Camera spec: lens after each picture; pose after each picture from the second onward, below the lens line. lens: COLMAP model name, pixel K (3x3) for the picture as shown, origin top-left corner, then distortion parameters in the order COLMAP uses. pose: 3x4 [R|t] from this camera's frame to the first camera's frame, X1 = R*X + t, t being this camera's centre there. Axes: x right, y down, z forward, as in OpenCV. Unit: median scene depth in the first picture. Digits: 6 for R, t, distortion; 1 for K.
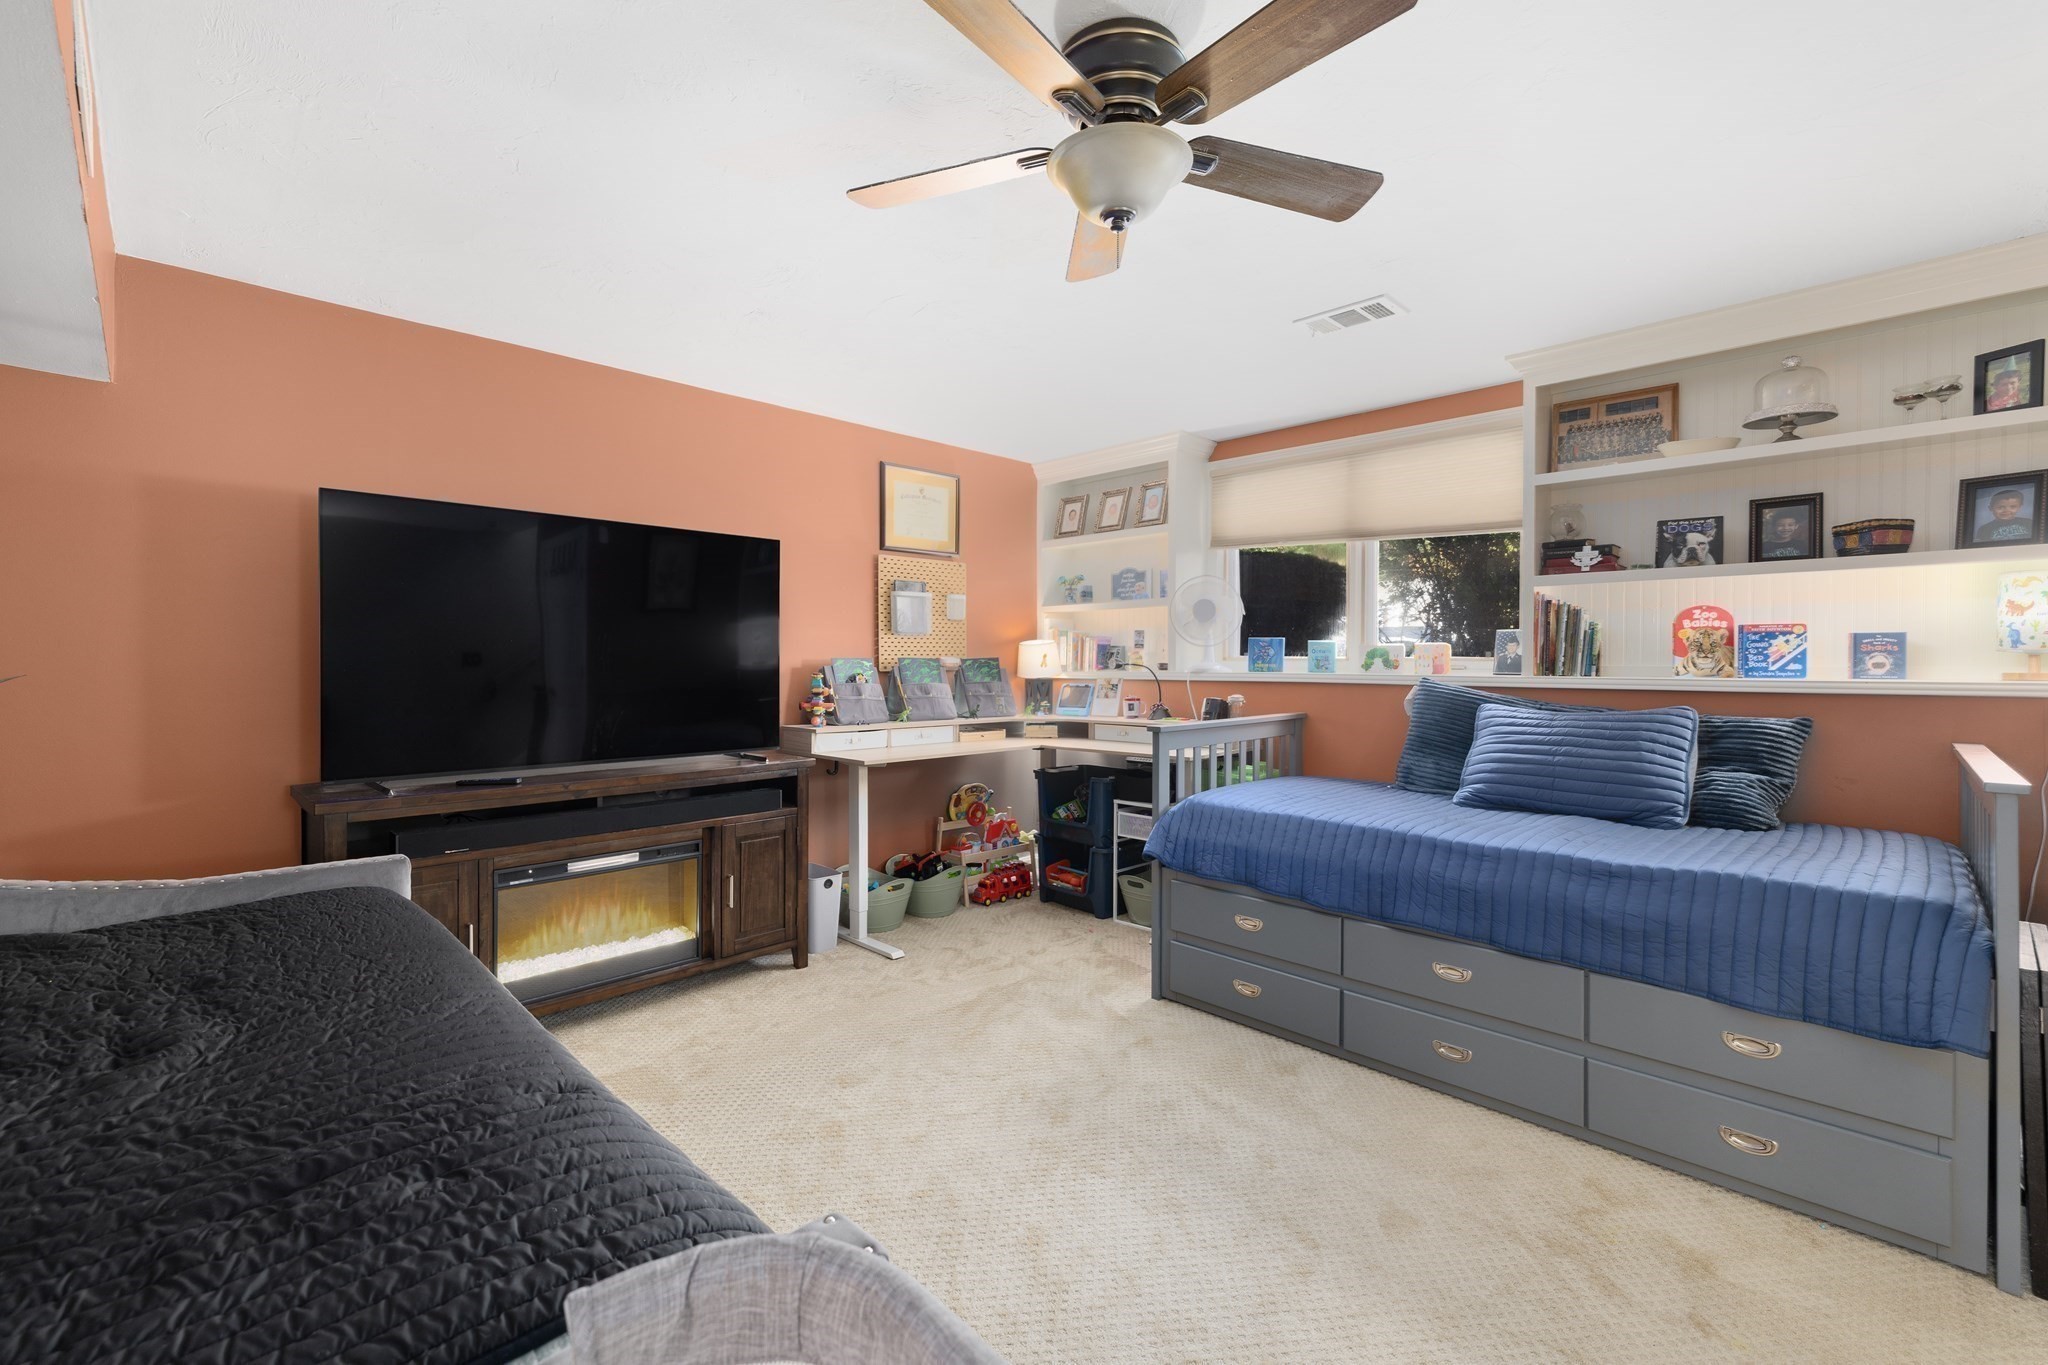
lens RADIAL K [[866.3, 0, 1036.0], [0, 866.3, 672.7], [0, 0, 1]] dist [-0.000026, 0.000186]
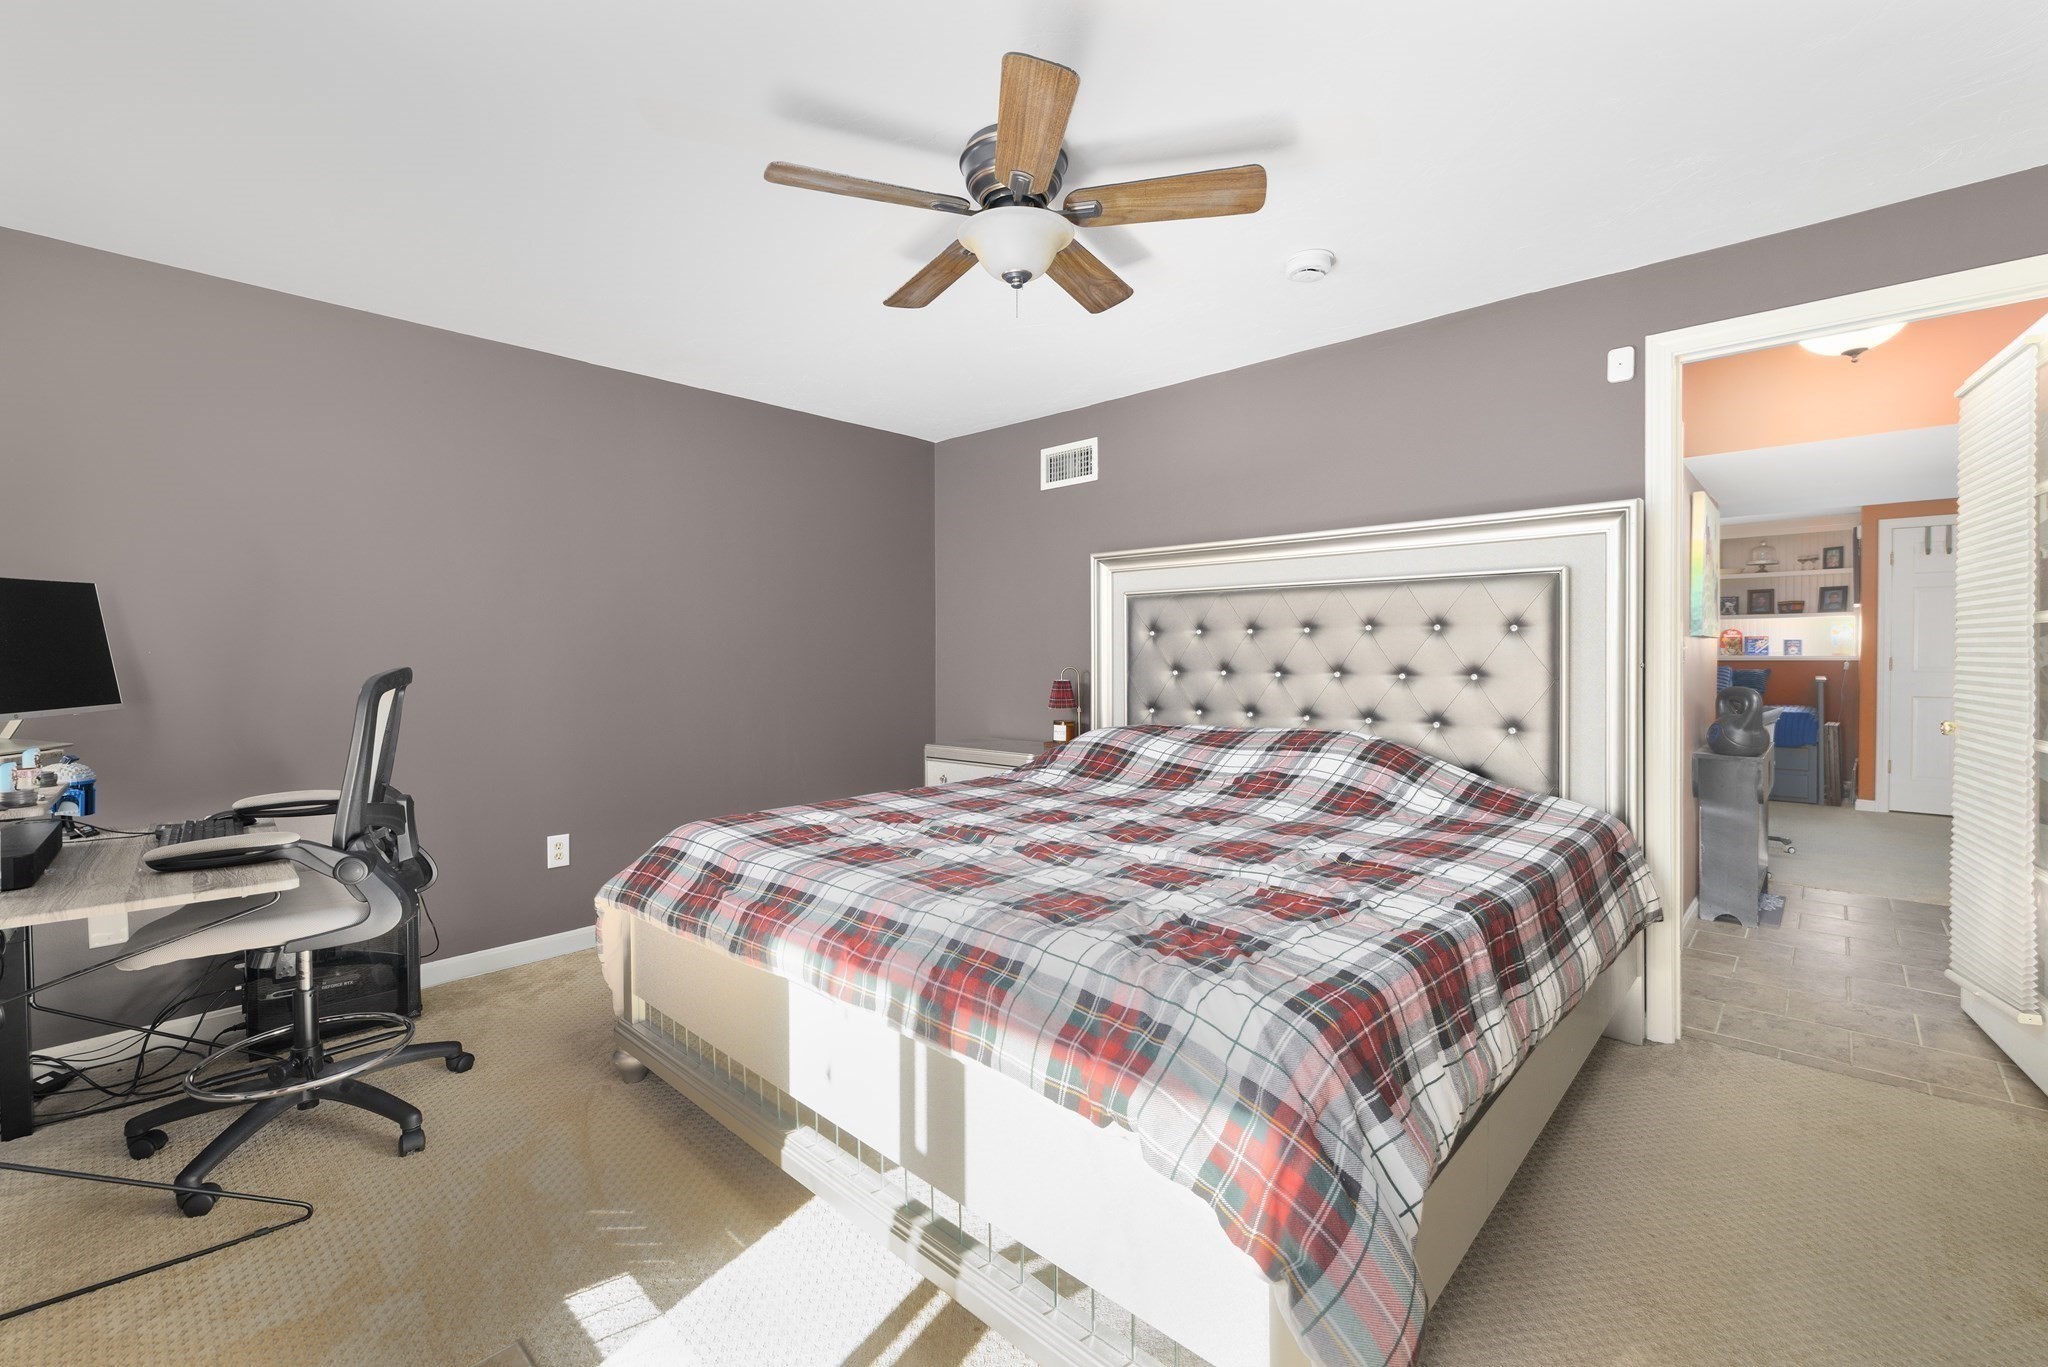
lens RADIAL K [[866.3, 0, 1036.0], [0, 866.3, 673.7], [0, 0, 1]] dist [-0.000026, 0.000186]
pose [[0.999102, -0.003915, 0.042185, -1.374079], [0.003677, 0.999977, 0.005727, 0.034869], [-0.042206, -0.005566, 0.999093, -1.462485]]
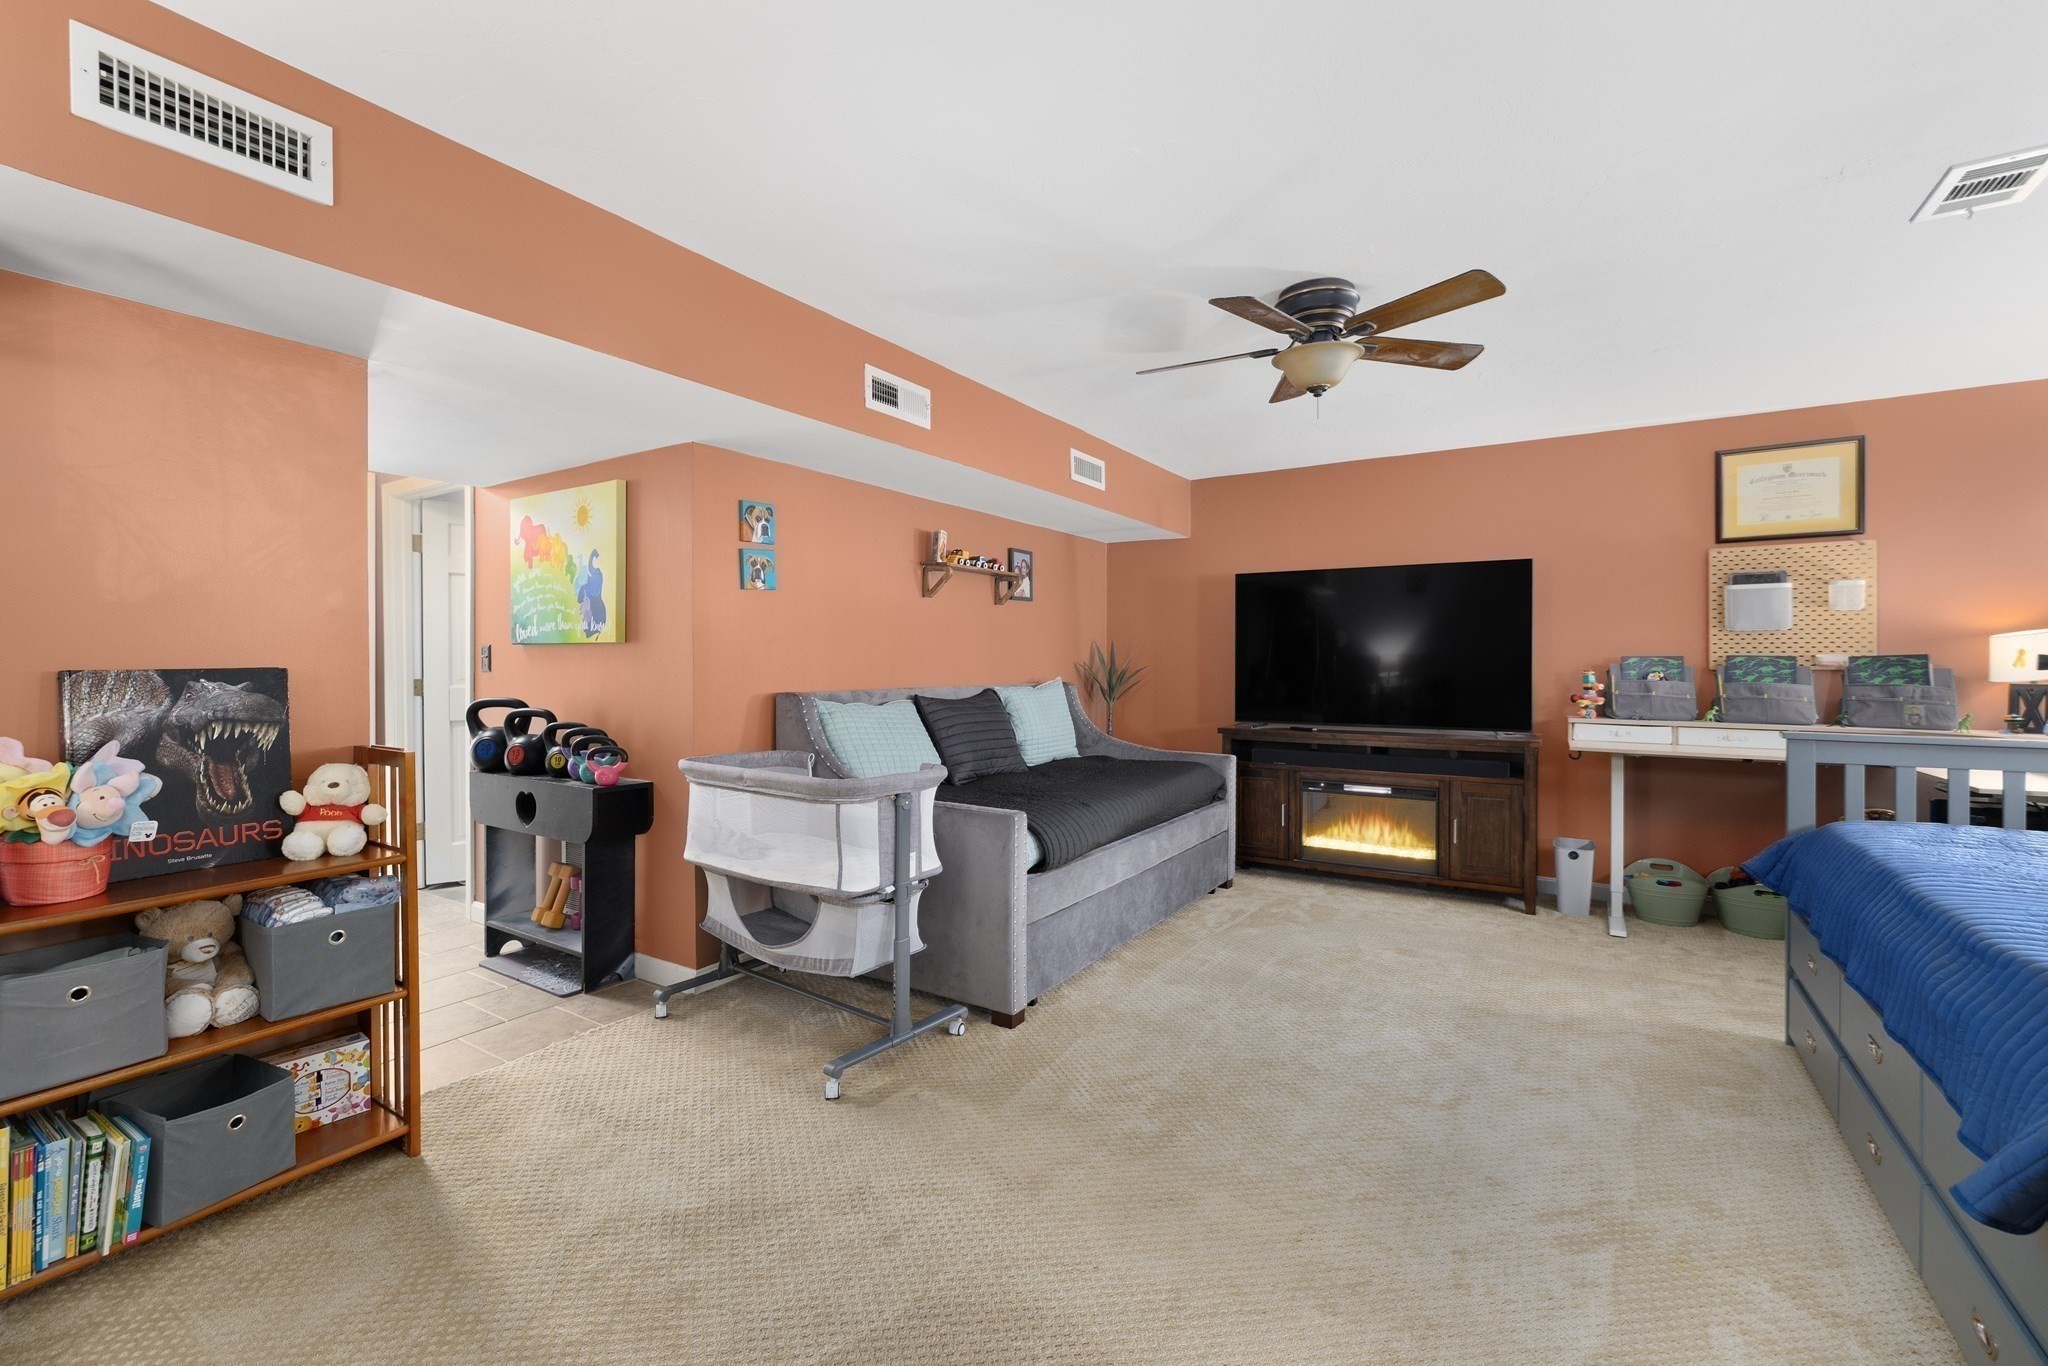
lens RADIAL K [[868.0, 0, 1023.5], [0, 868.0, 659.8], [0, 0, 1]] dist [0.001865, 0.000254]
pose [[0.226797, -0.002718, -0.973938, 0.782181], [-0.012506, 0.999906, -0.005703, 0.003548], [0.973862, 0.013473, 0.226742, 0.041471]]
